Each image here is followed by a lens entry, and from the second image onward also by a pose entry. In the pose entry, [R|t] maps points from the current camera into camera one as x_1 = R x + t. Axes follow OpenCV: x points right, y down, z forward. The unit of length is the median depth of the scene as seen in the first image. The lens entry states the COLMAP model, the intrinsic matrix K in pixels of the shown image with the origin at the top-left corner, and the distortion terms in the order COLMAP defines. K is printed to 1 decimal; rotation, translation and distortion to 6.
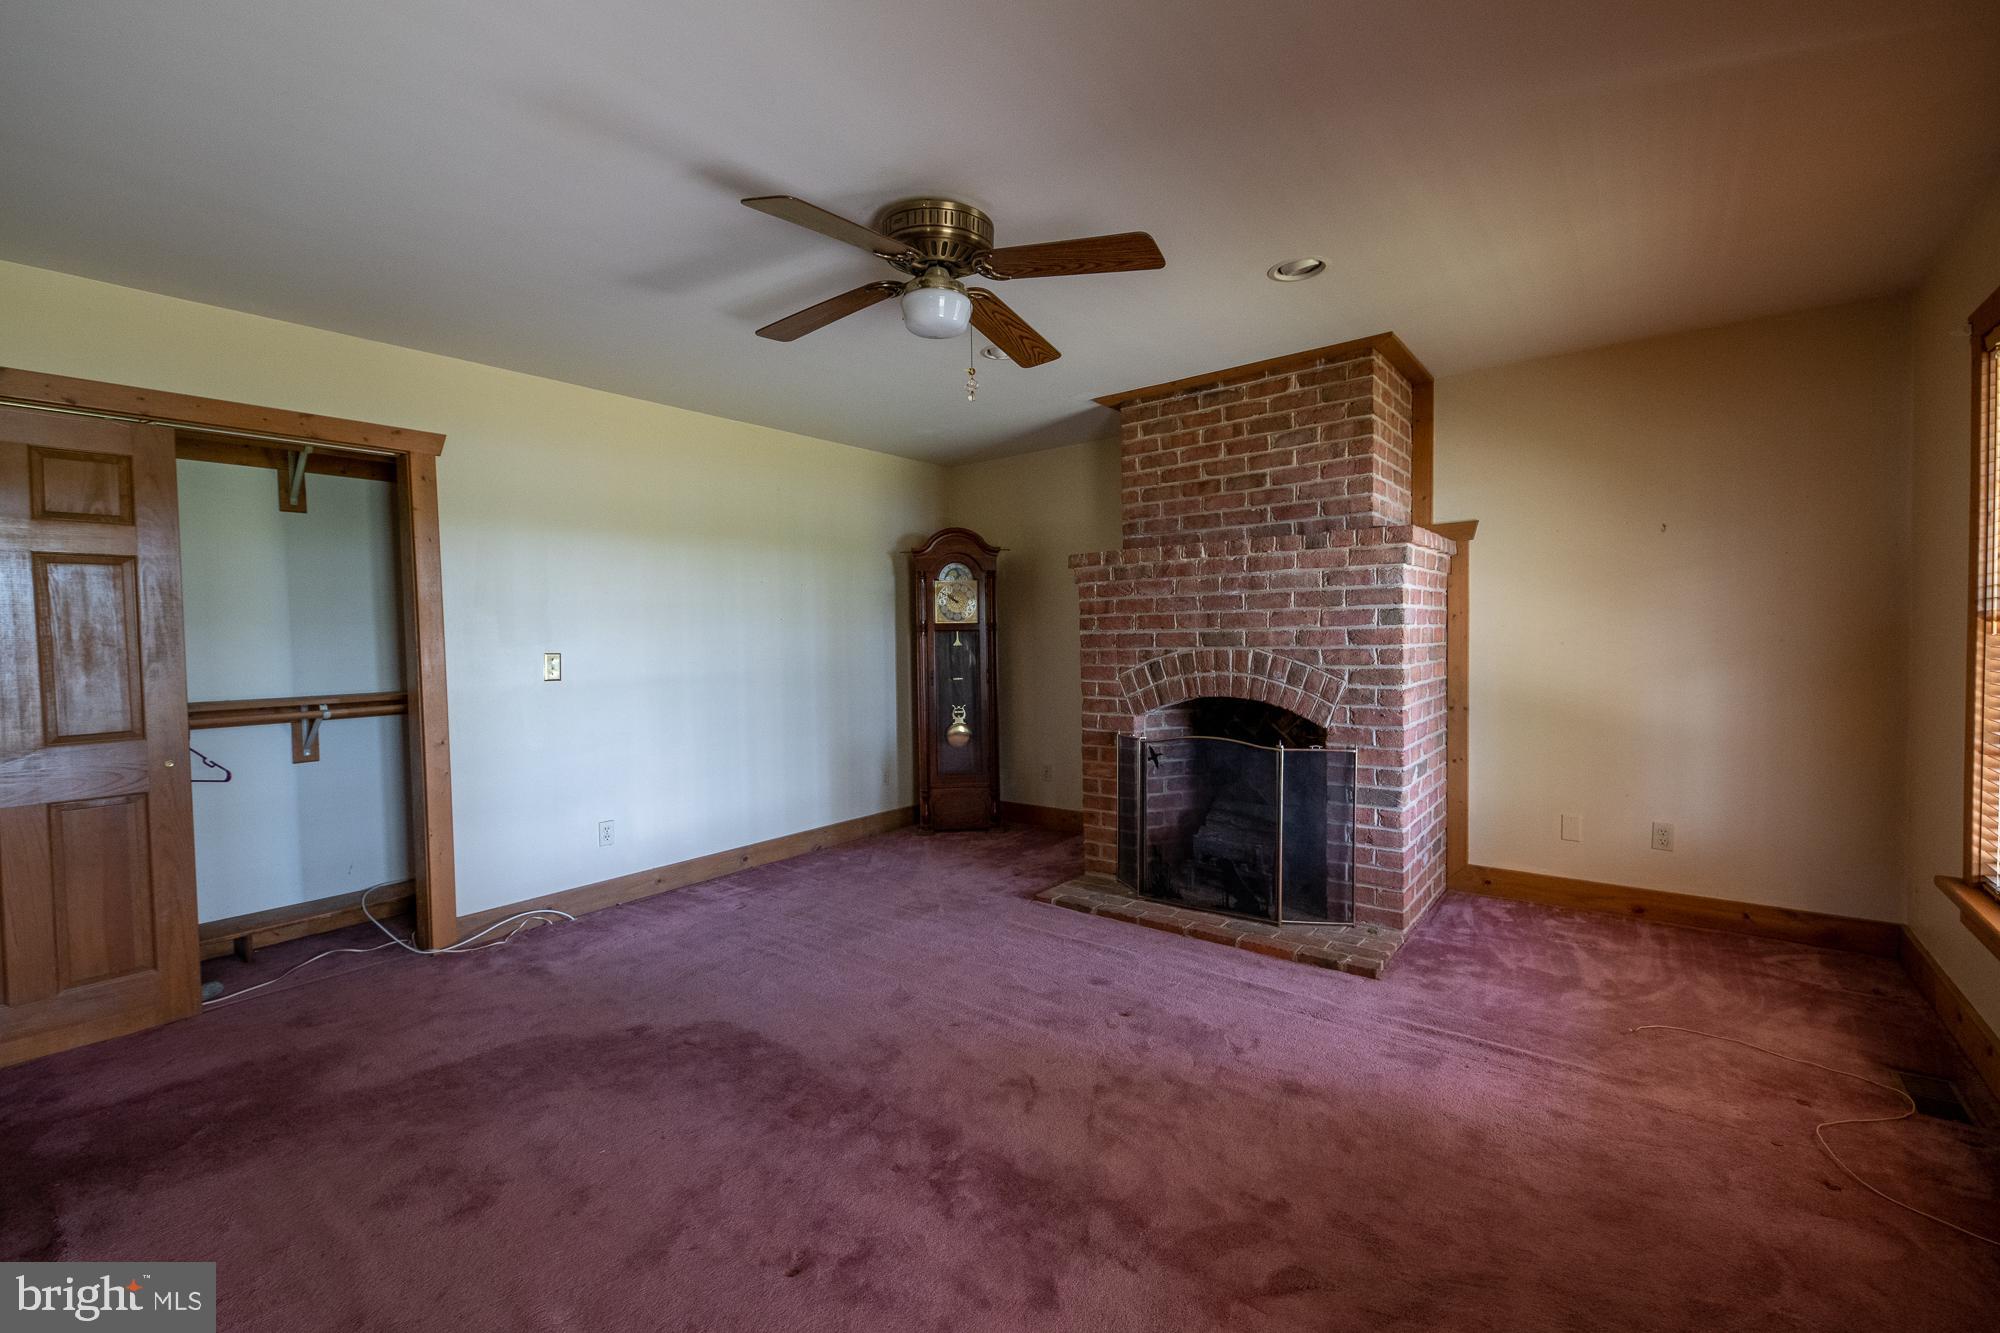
lens RADIAL K [[839.3, 0, 1009.6], [0, 839.3, 667.3], [0, 0, 1]] dist [0.007599, 0.000356]
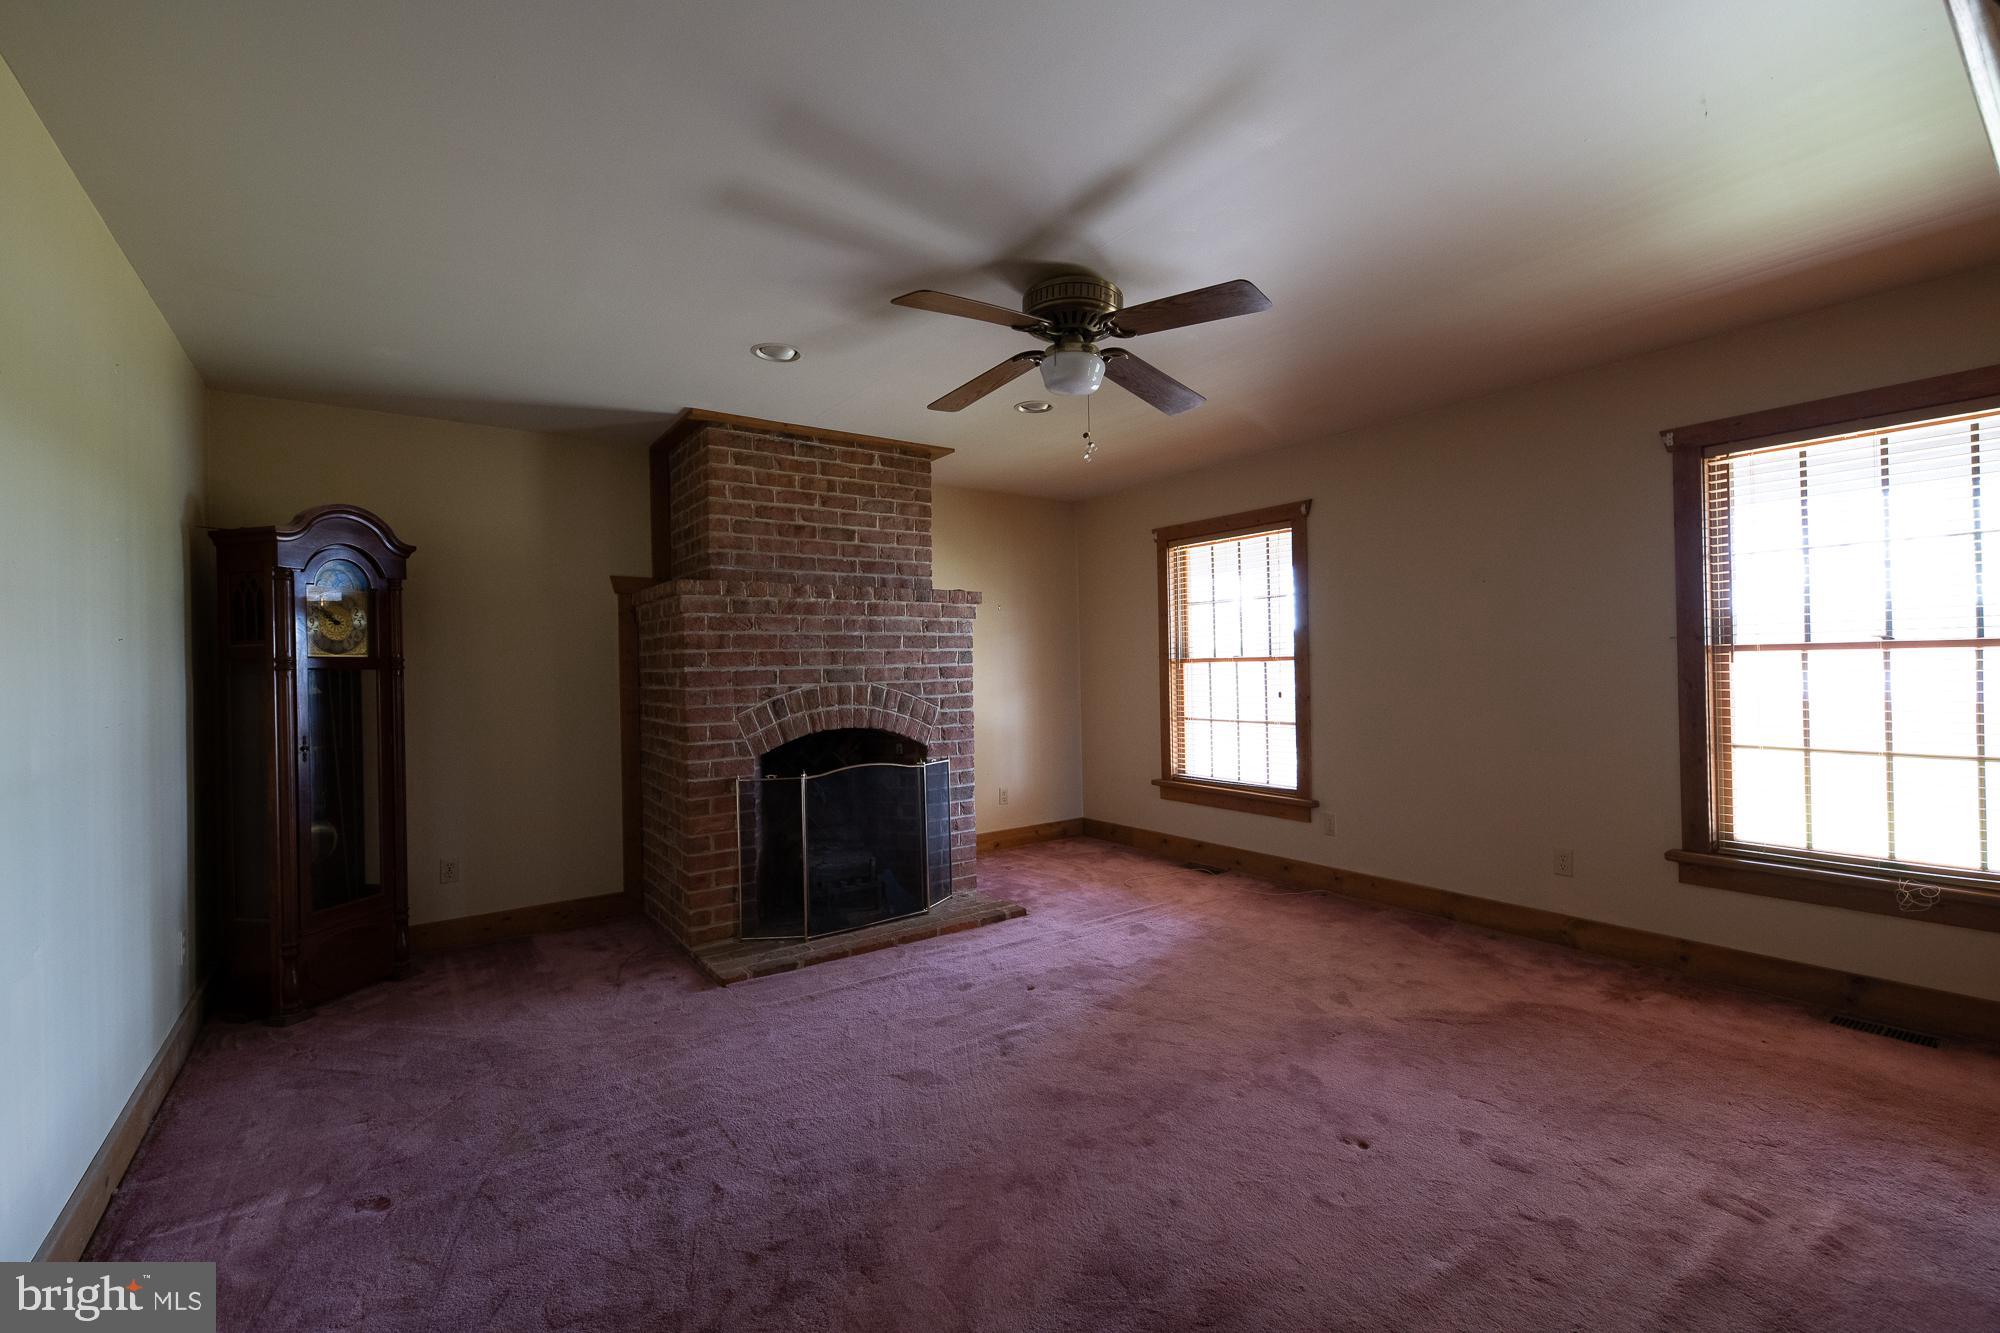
lens RADIAL K [[839.3, 0, 1007.6], [0, 839.3, 667.0], [0, 0, 1]] dist [0.007599, 0.000356]
pose [[0.279096, 0.009183, 0.960219, -0.733821], [0.050171, 0.998449, -0.024132, -0.007185], [-0.958952, 0.054910, 0.278202, 0.493768]]
